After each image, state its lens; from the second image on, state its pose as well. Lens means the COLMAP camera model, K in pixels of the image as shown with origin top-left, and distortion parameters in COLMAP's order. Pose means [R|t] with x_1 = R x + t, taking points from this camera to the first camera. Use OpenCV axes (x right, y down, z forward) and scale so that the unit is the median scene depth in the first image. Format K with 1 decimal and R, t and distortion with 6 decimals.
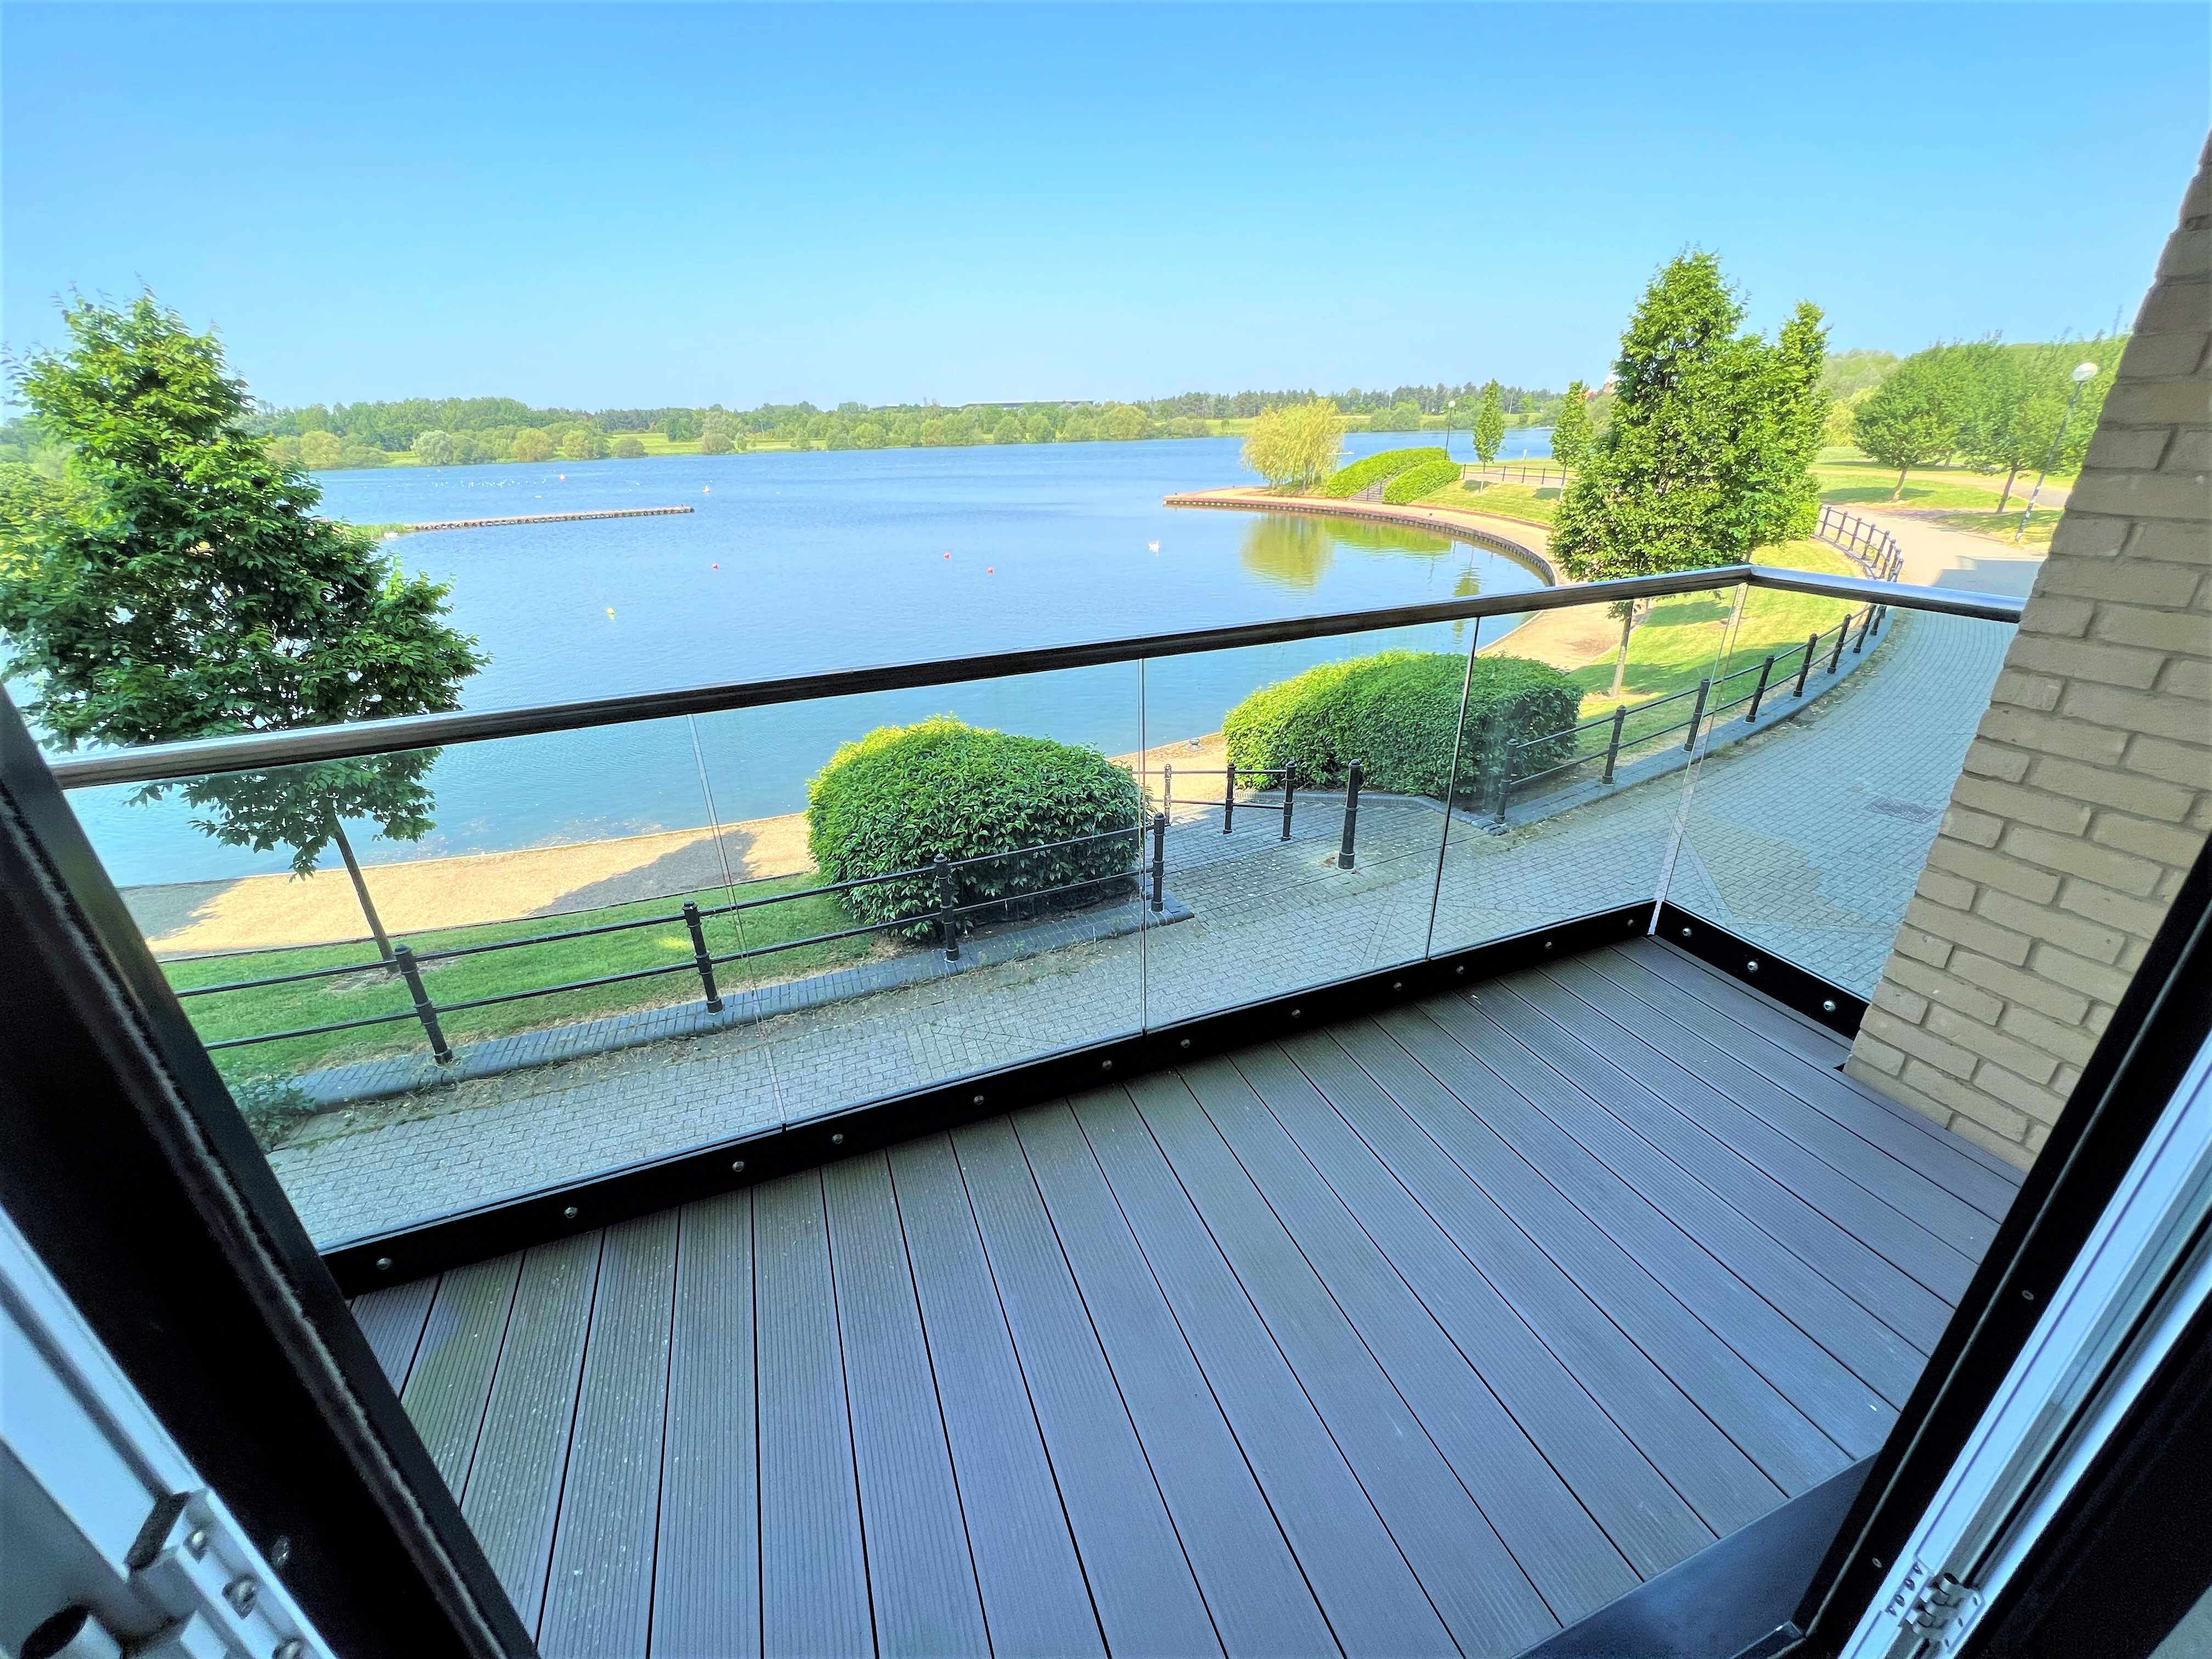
lens RADIAL K [[882.8, 0, 1096.1], [0, 882.8, 822.3], [0, 0, 1]] dist [-0.002464, 0.000801]
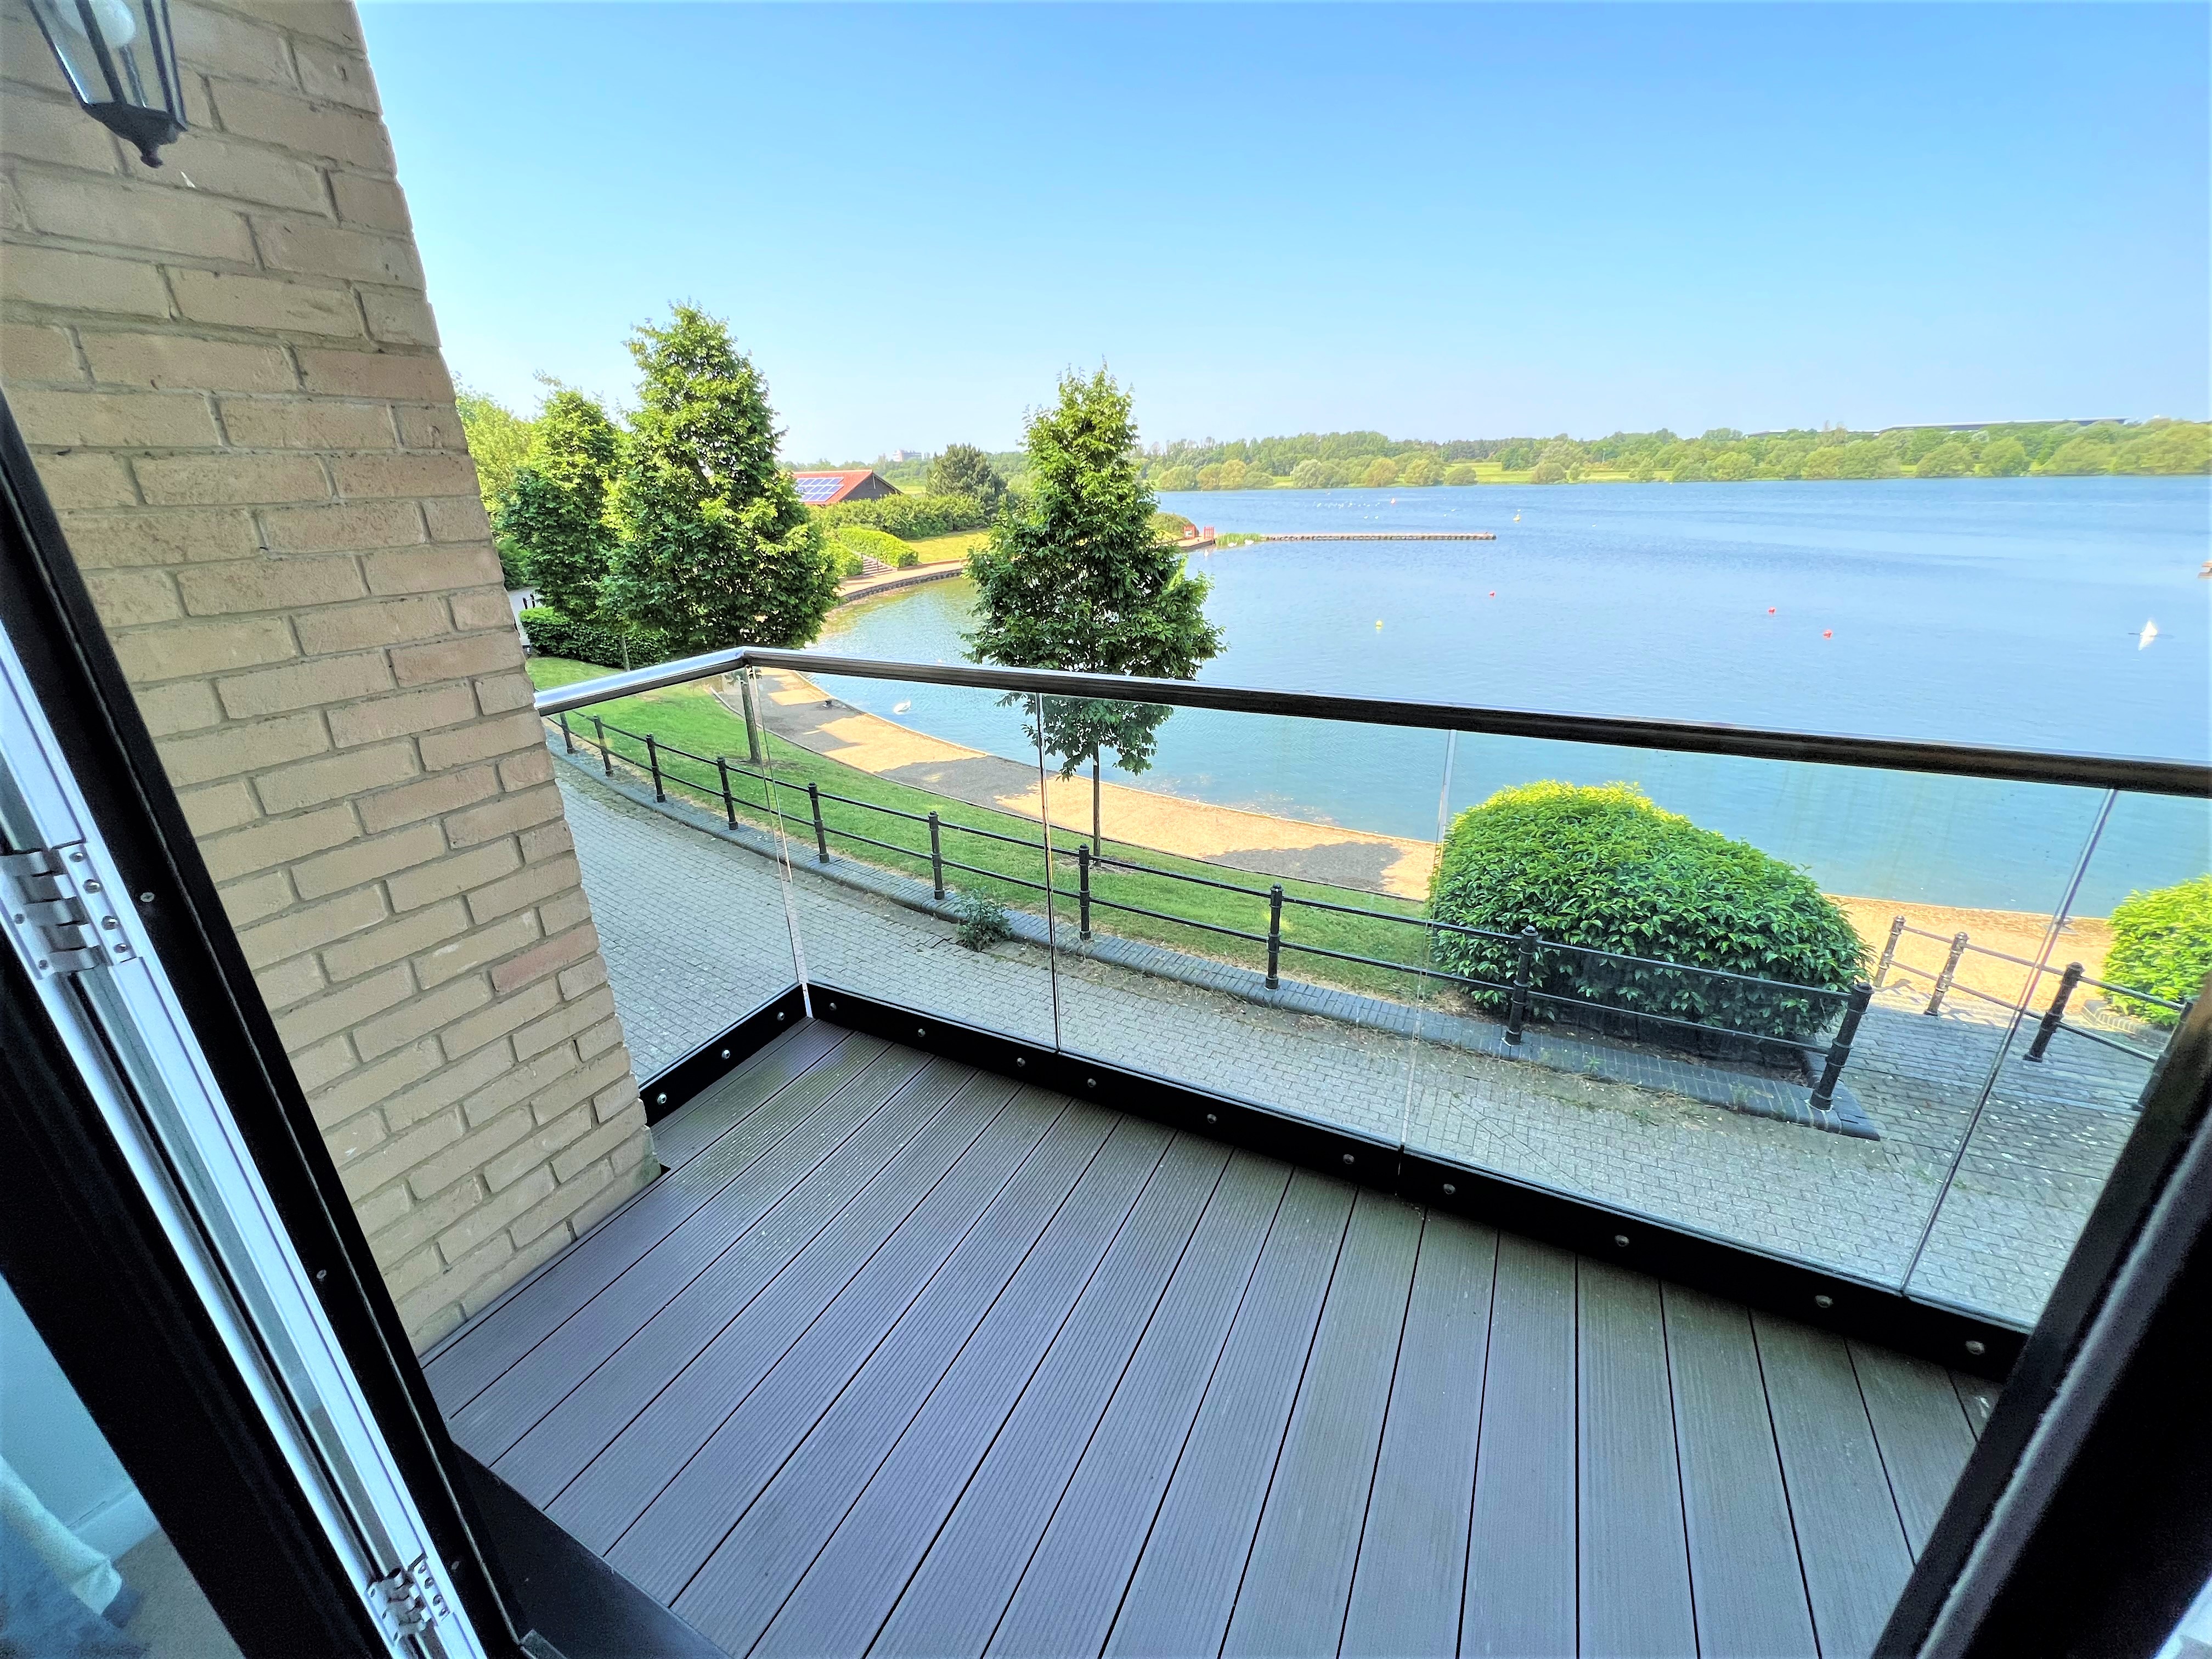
lens RADIAL K [[882.8, 0, 1105.5], [0, 882.8, 820.7], [0, 0, 1]] dist [-0.002464, 0.000801]
pose [[0.685980, 0.276283, -0.673126, 0.076275], [-0.296140, 0.951031, 0.088554, -0.013506], [0.664629, 0.138593, 0.734207, 0.024901]]
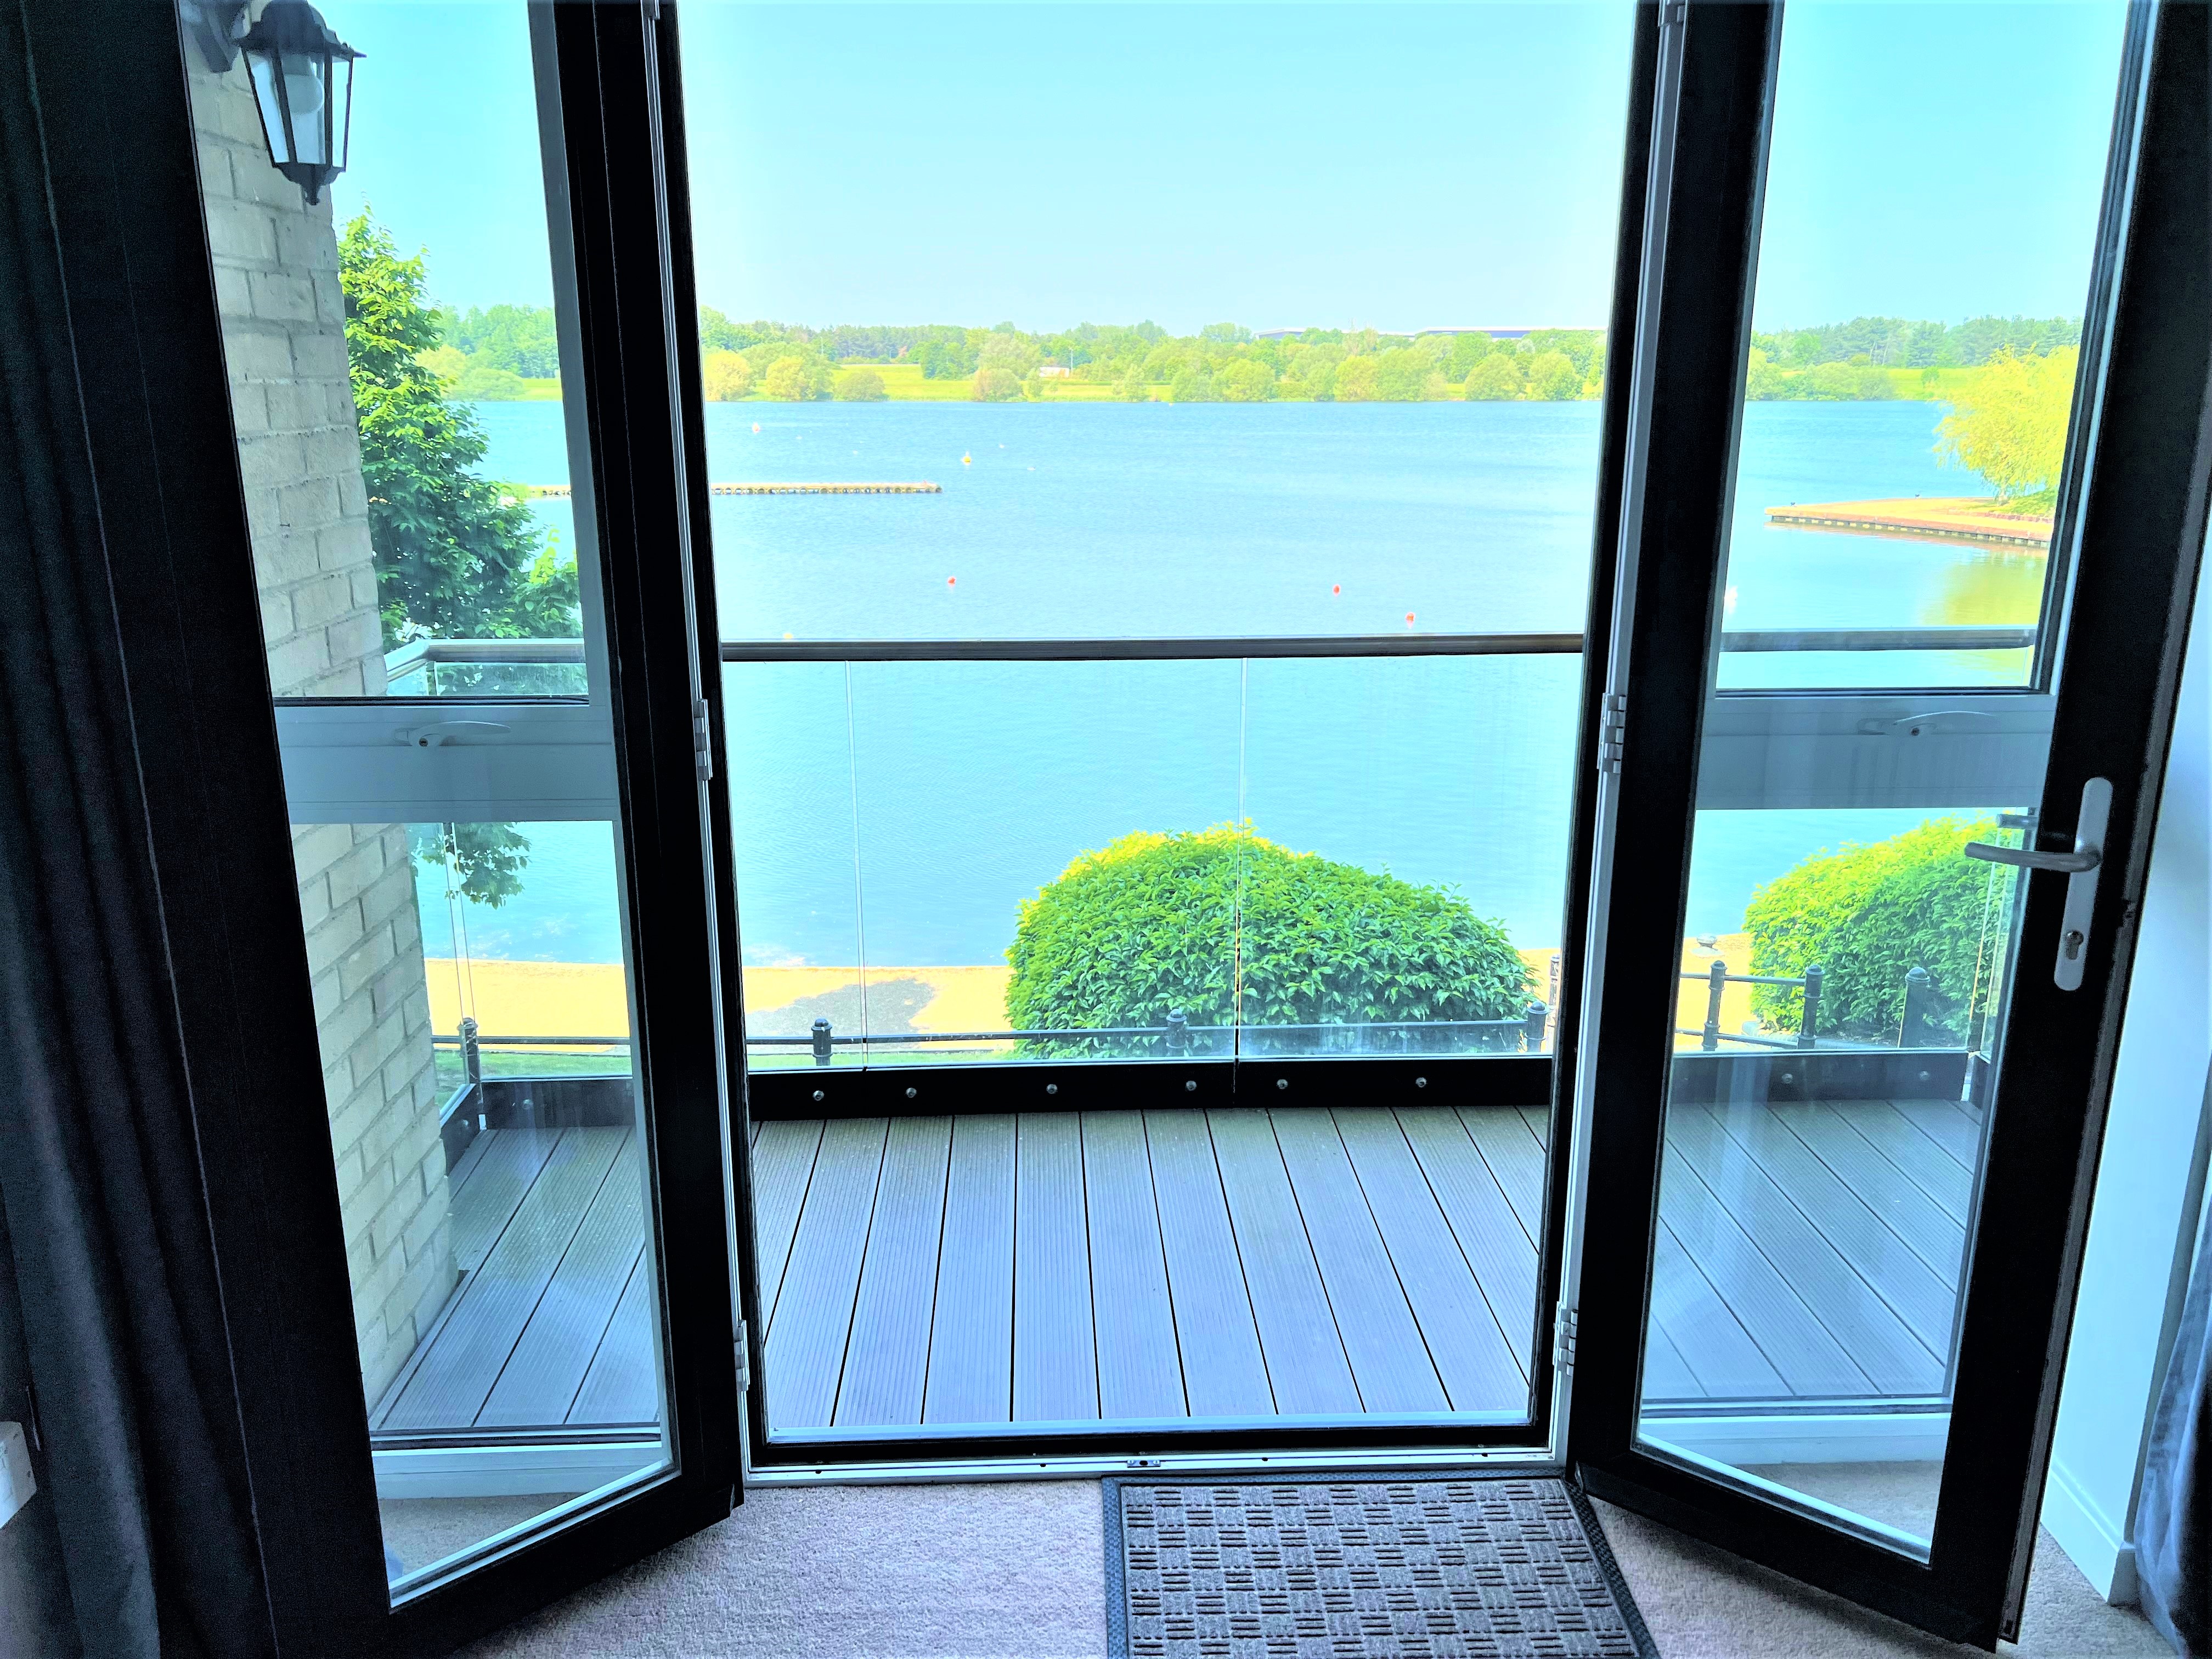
lens RADIAL K [[1657.8, 0, 1107.1], [0, 1657.8, 824.4], [0, 0, 1]] dist [0.043749, -0.026039]
pose [[0.951153, 0.108832, -0.288902, 0.087231], [-0.151939, 0.979645, -0.131190, 0.052861], [0.268744, 0.168677, 0.948327, -0.160235]]
